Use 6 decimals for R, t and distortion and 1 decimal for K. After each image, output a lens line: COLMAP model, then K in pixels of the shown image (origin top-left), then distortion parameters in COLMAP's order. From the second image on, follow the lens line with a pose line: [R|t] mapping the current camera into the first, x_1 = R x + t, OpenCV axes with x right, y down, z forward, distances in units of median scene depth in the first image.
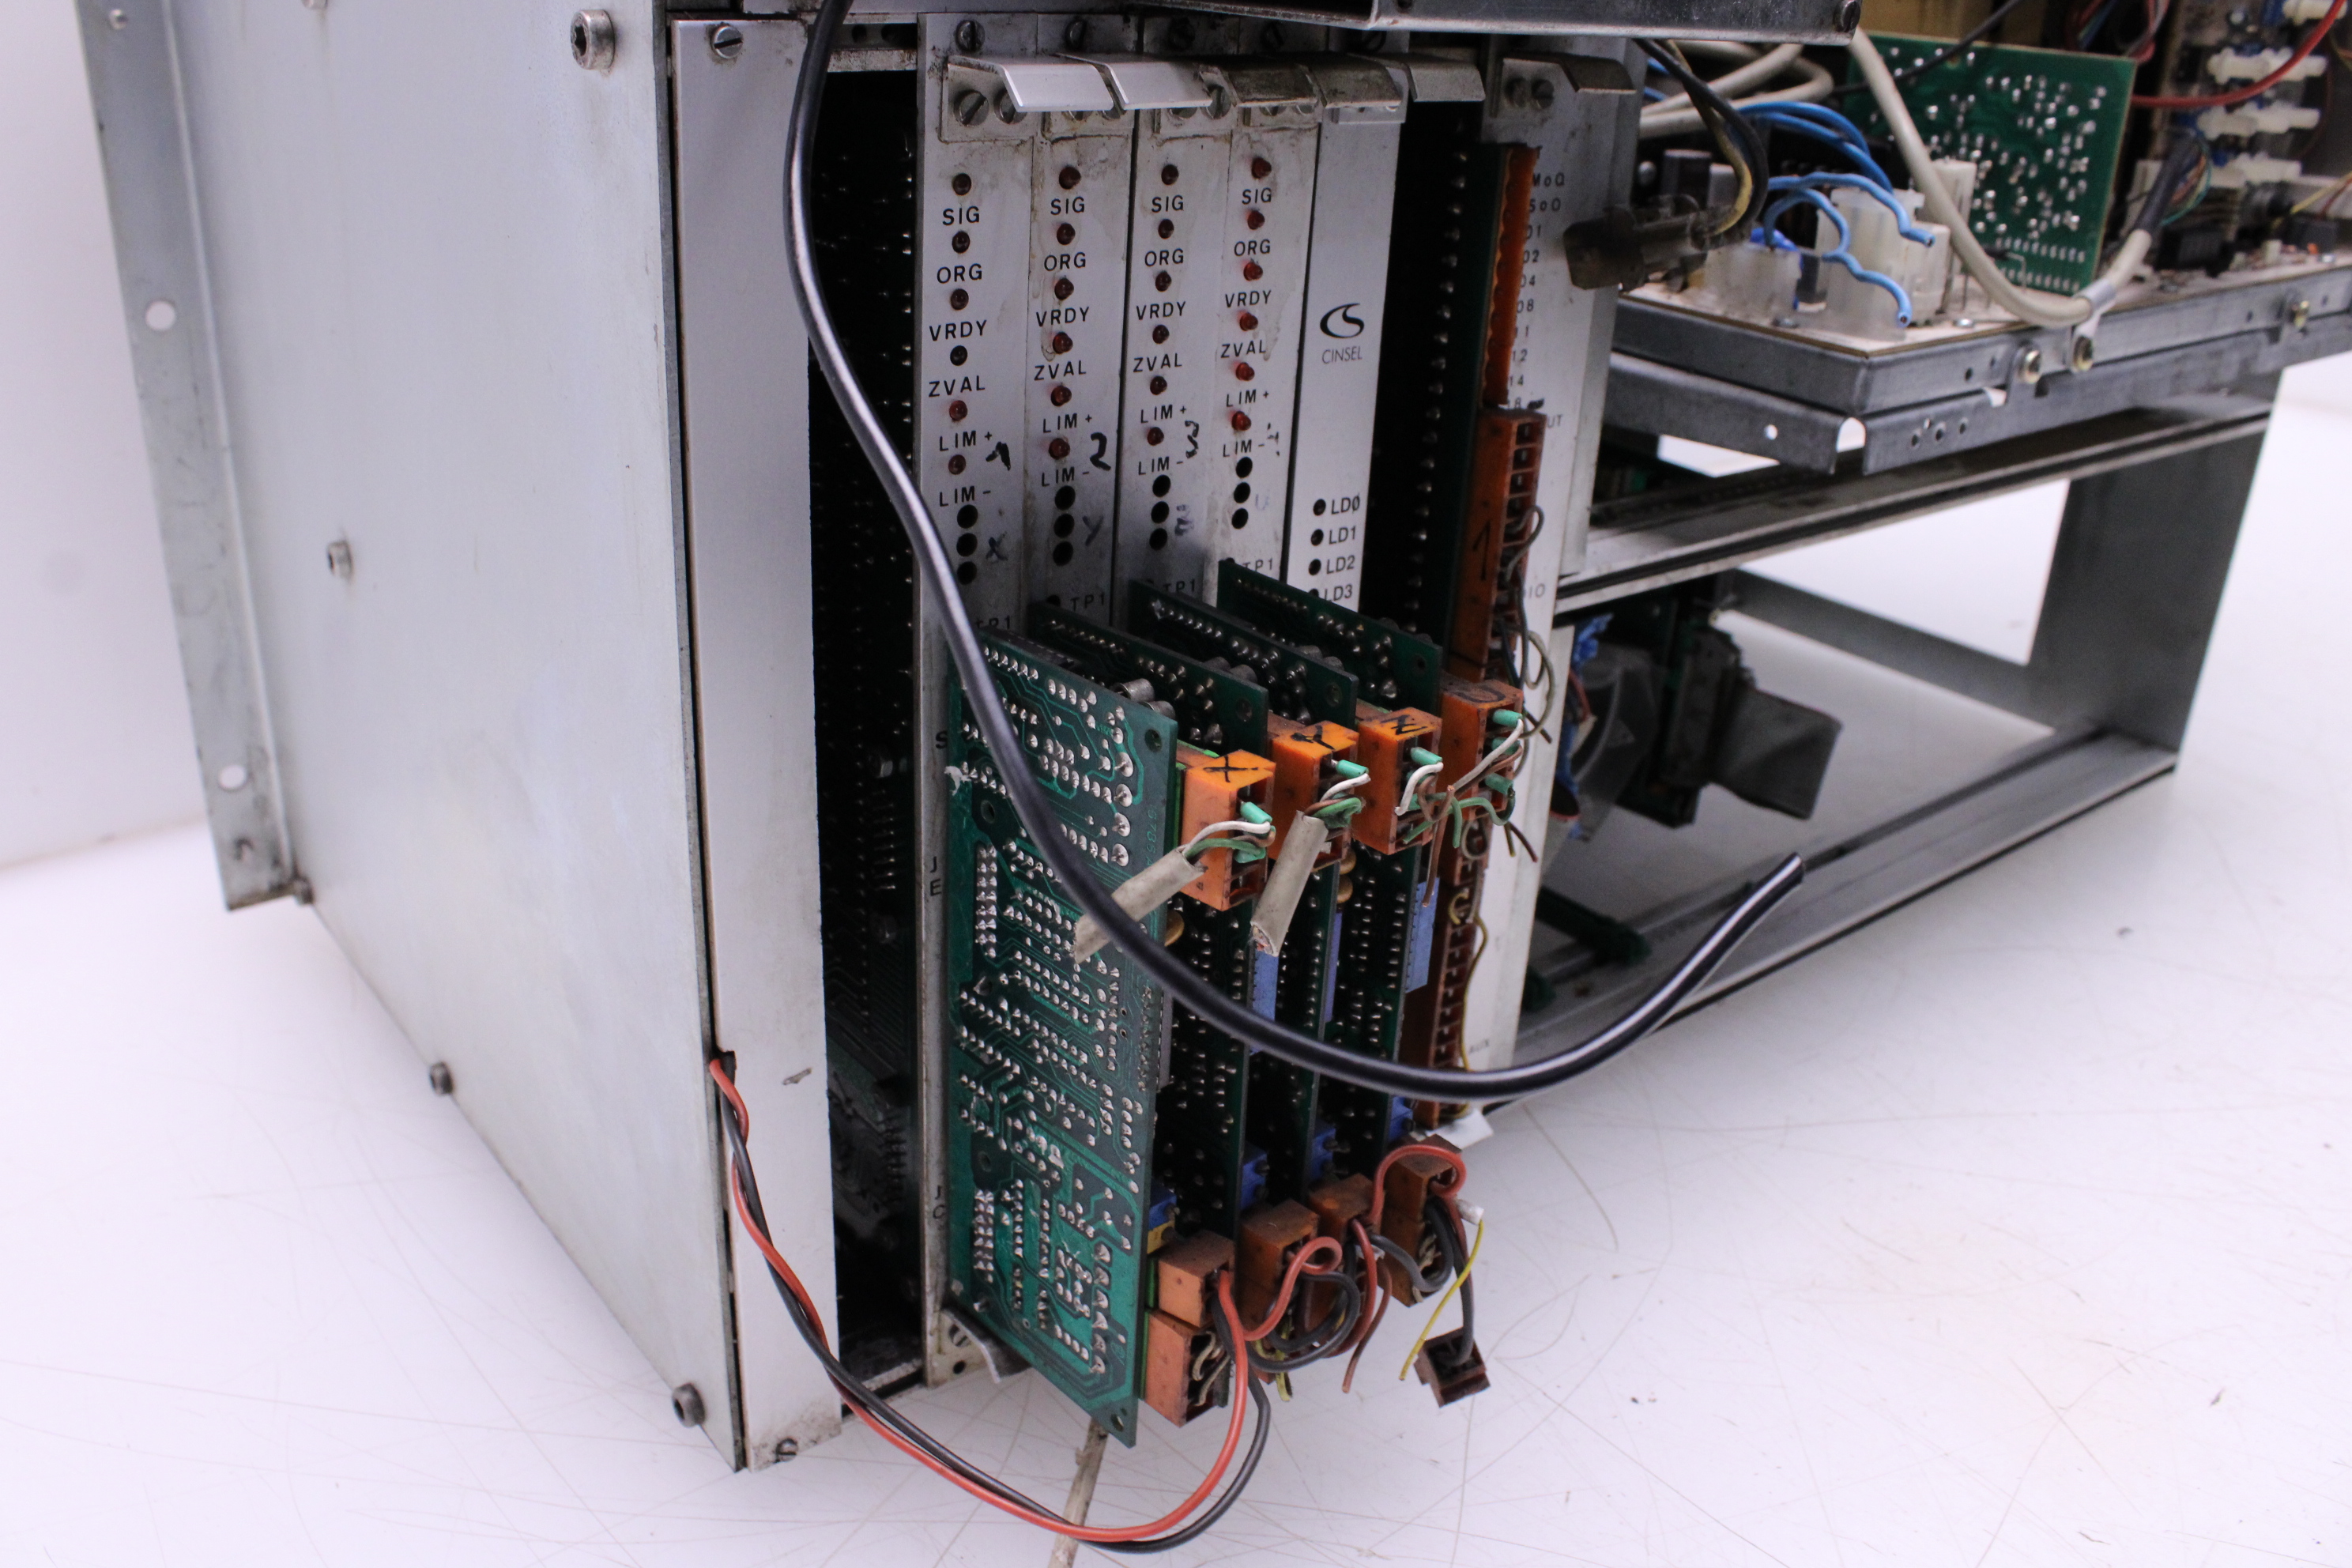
lens RADIAL K [[1975.0, 0, 1176.0], [0, 1975.0, 784.0], [0, 0, 1]] dist [-0.168706, 0.143229]
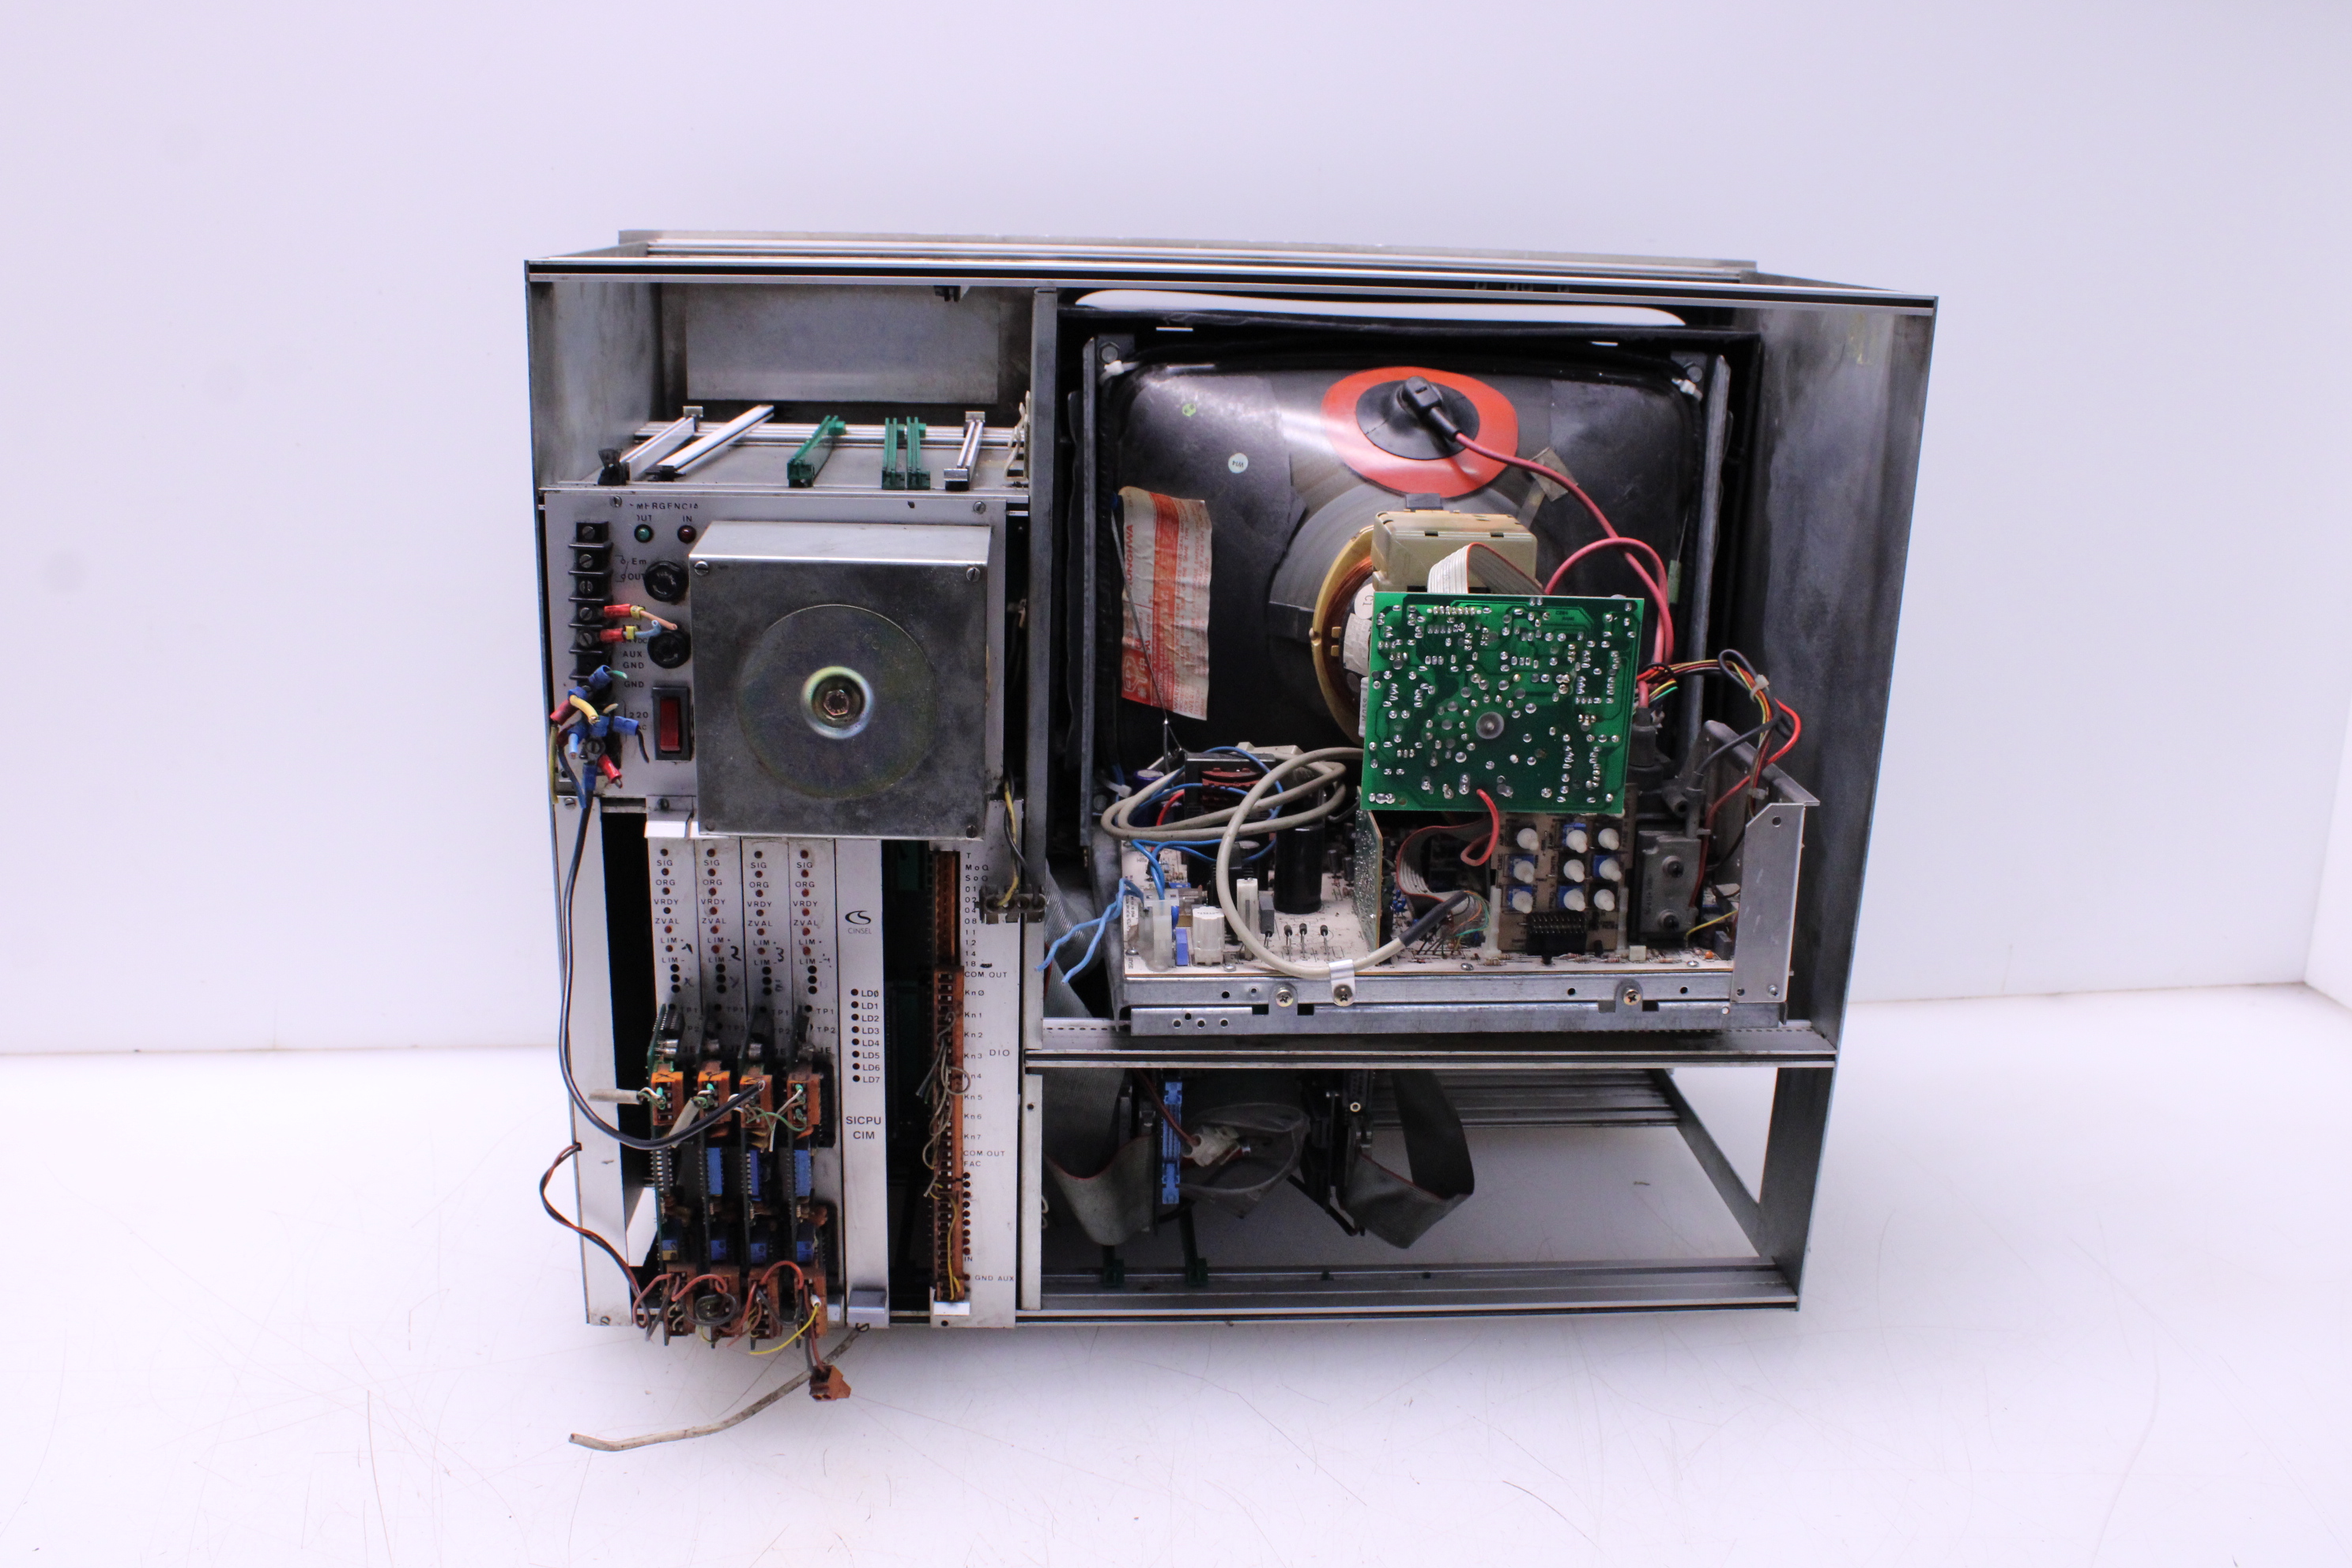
lens RADIAL K [[2020.6, 0, 1189.5], [0, 2020.6, 812.0], [0, 0, 1]] dist [-0.119382, 0.003466]
pose [[0.816462, 0.148622, -0.557944, 1.768412], [-0.235081, 0.968154, -0.086112, -0.244998], [0.527377, 0.201470, 0.825399, -0.840727]]
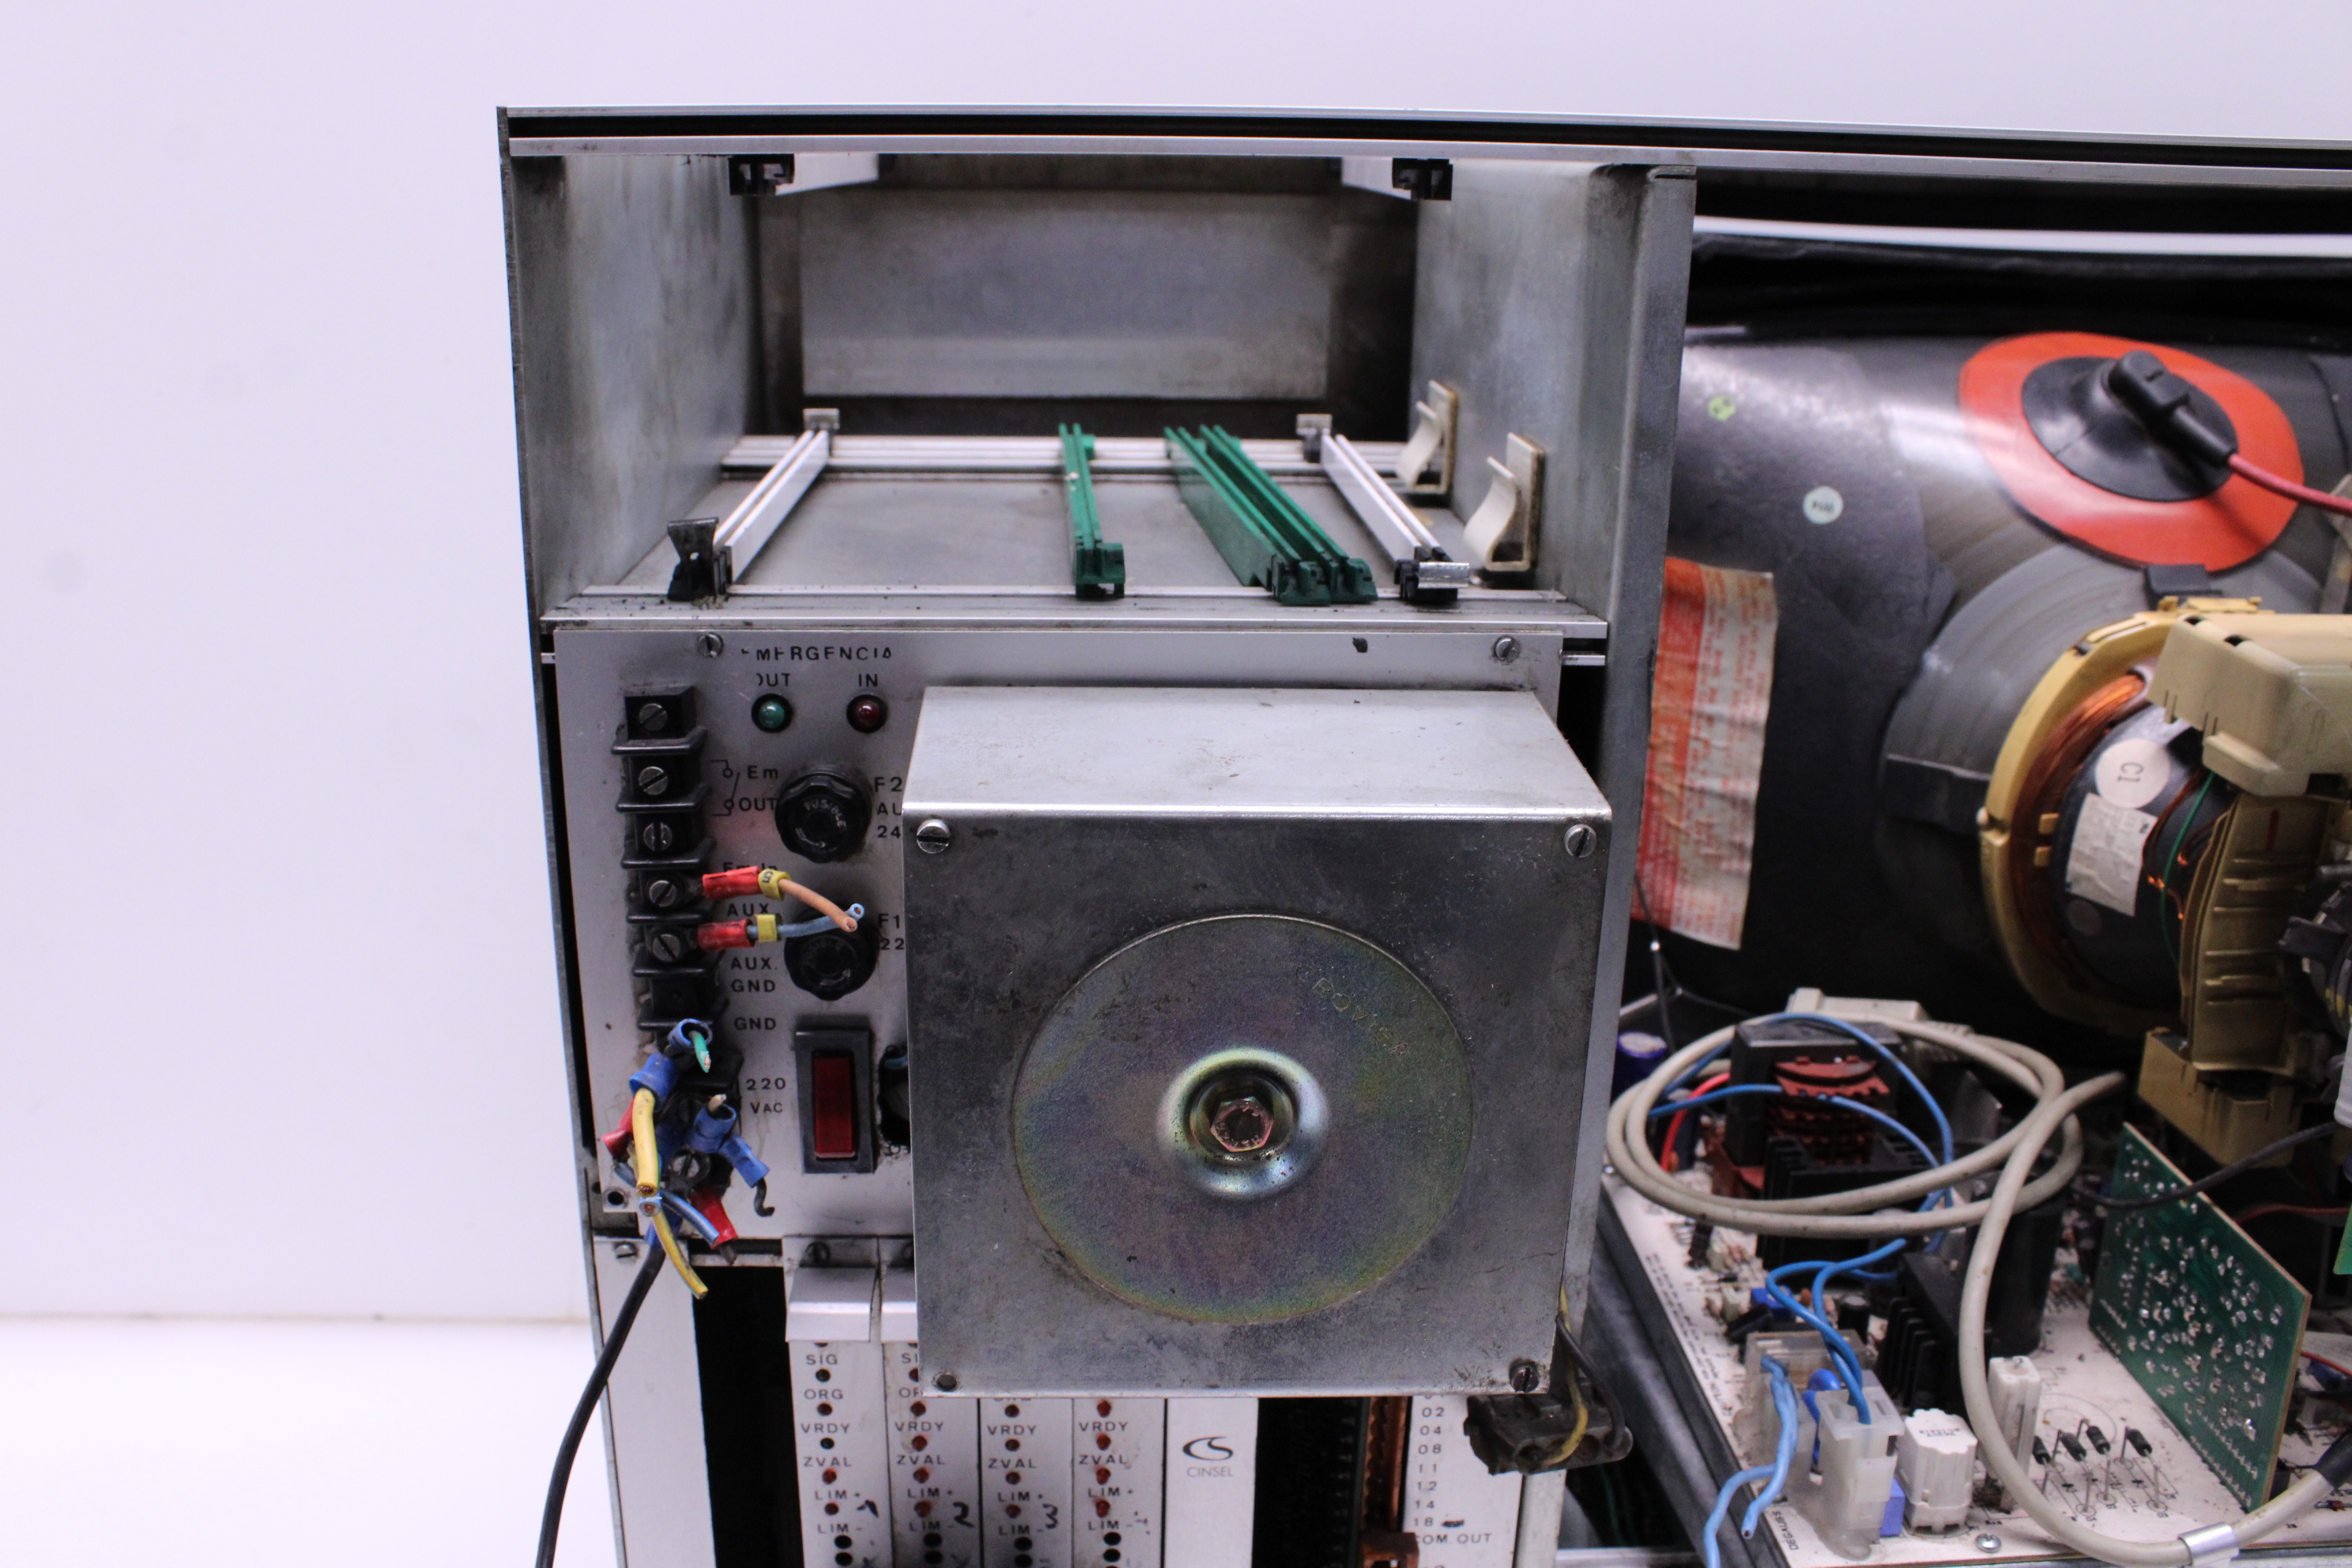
lens RADIAL K [[2002.5, 0, 1166.7], [0, 2002.5, 799.1], [0, 0, 1]] dist [-0.169489, 0.140717]
pose [[0.806533, 0.151021, -0.571574, 0.694930], [-0.224937, 0.972496, -0.060450, -0.545474], [0.546724, 0.177323, 0.818321, -0.071360]]
